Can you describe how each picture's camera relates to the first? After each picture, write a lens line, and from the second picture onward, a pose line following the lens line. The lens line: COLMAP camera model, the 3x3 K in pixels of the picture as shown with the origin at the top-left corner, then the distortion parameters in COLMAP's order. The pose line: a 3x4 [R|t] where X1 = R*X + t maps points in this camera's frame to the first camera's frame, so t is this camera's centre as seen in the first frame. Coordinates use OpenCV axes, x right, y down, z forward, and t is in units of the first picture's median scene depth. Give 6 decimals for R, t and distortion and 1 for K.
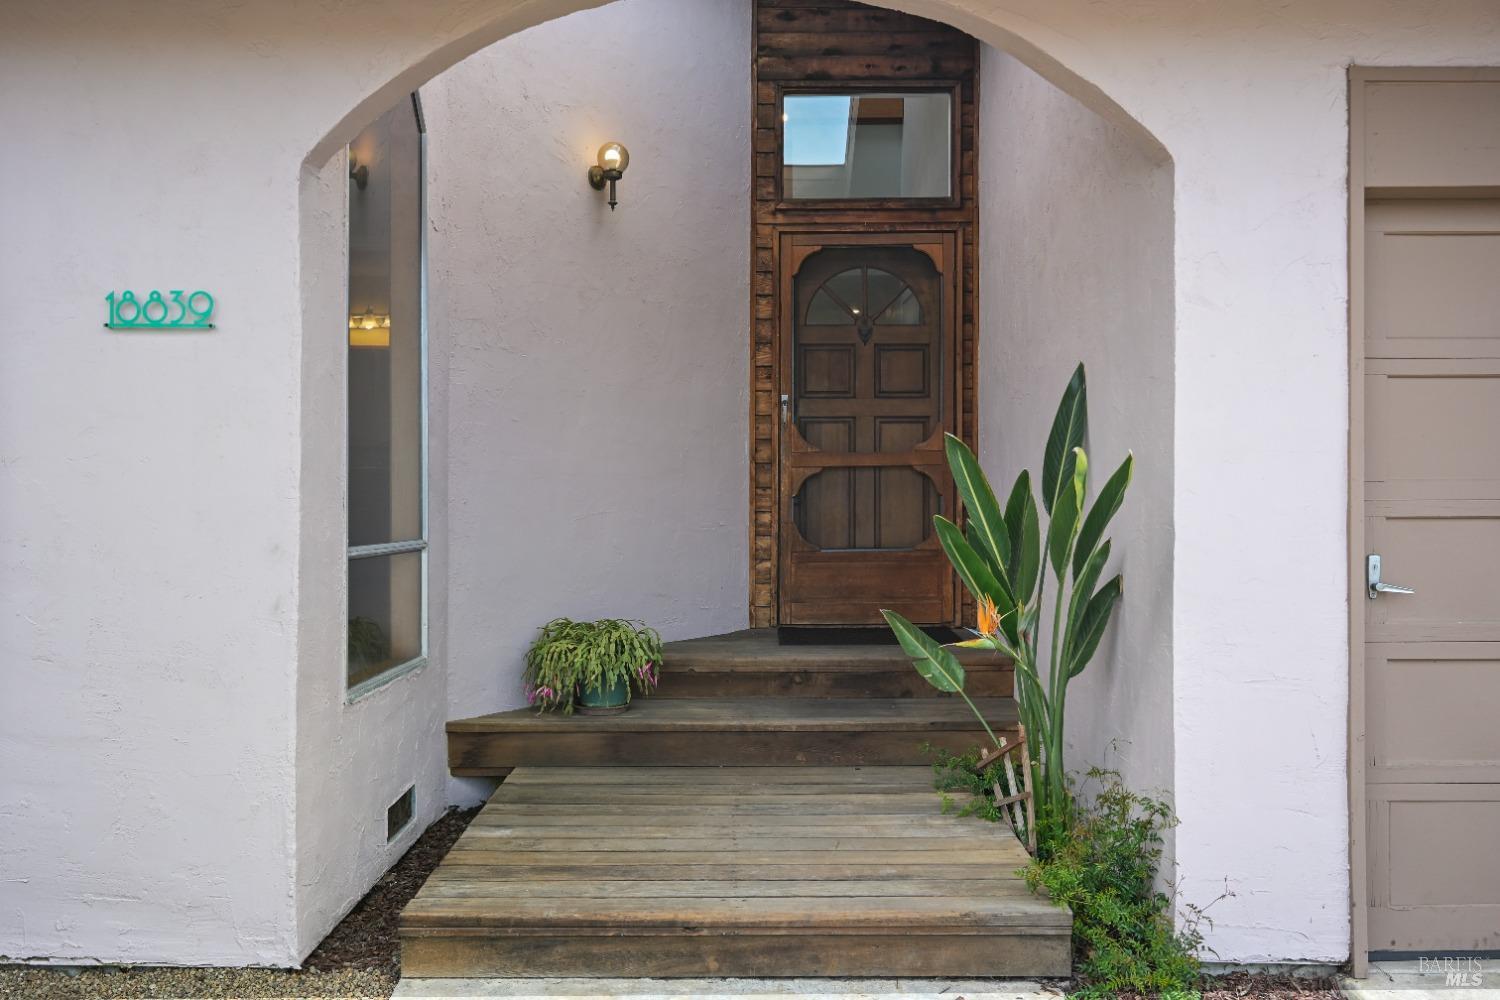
lens RADIAL K [[1300.9, 0, 749.5], [0, 1300.9, 495.0], [0, 0, 1]] dist [-0.007078, -0.004810]
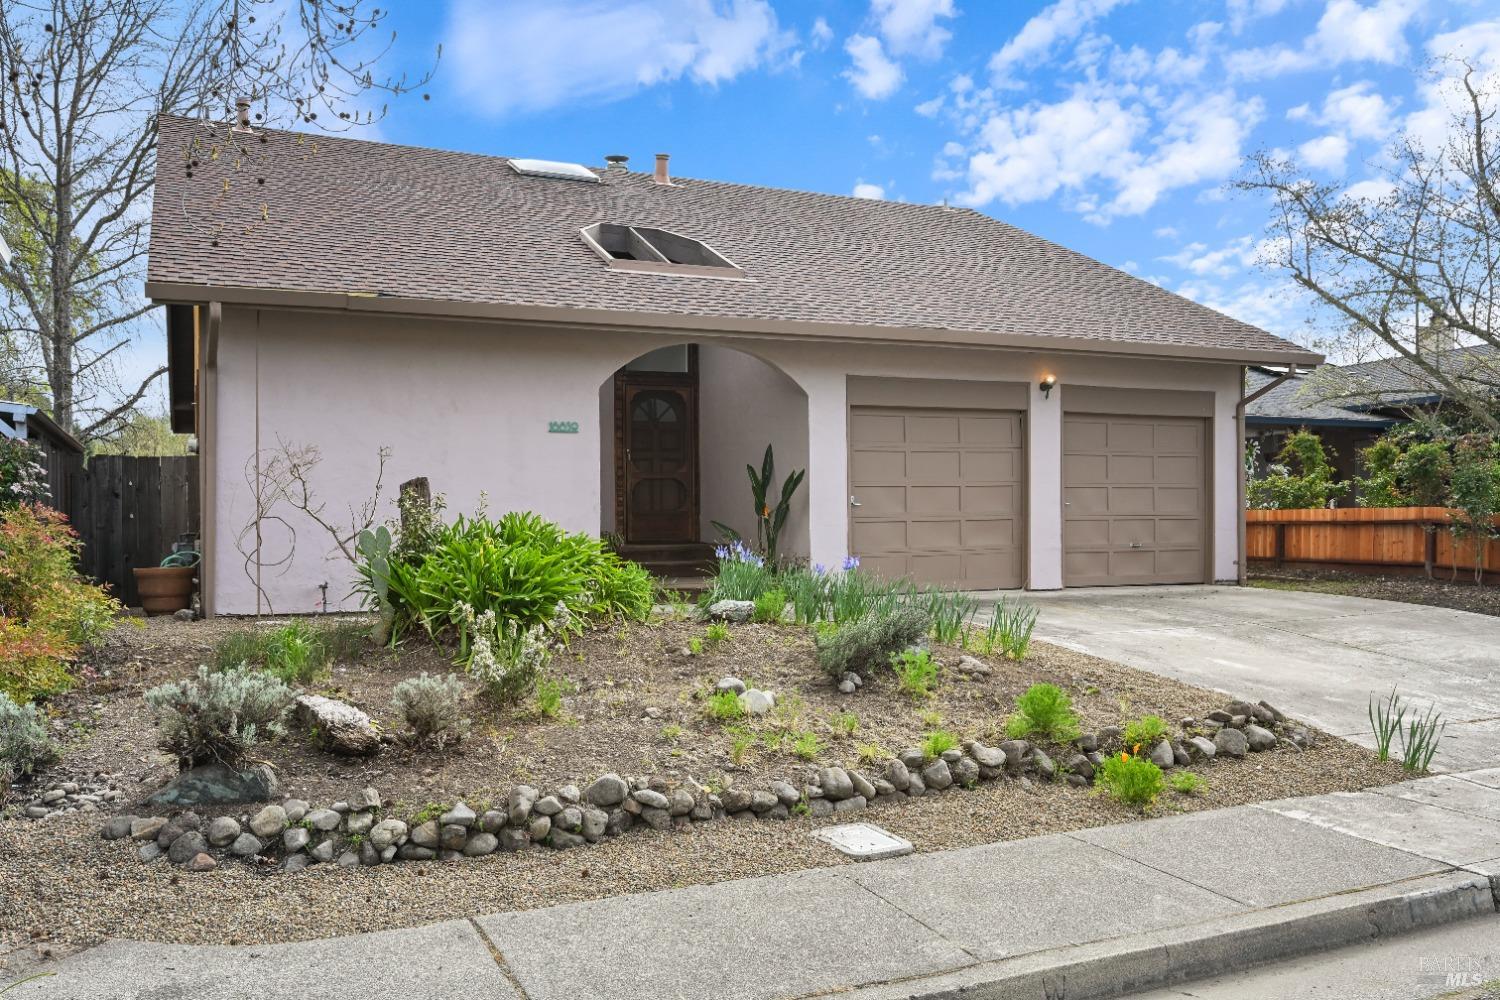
lens RADIAL K [[1160.4, 0, 751.0], [0, 1160.4, 498.8], [0, 0, 1]] dist [0.004647, -0.000214]
pose [[0.914047, -0.000526, 0.405608, -0.779663], [0.011389, 0.999638, -0.024370, 0.088305], [-0.405449, 0.026895, 0.913722, -1.328555]]
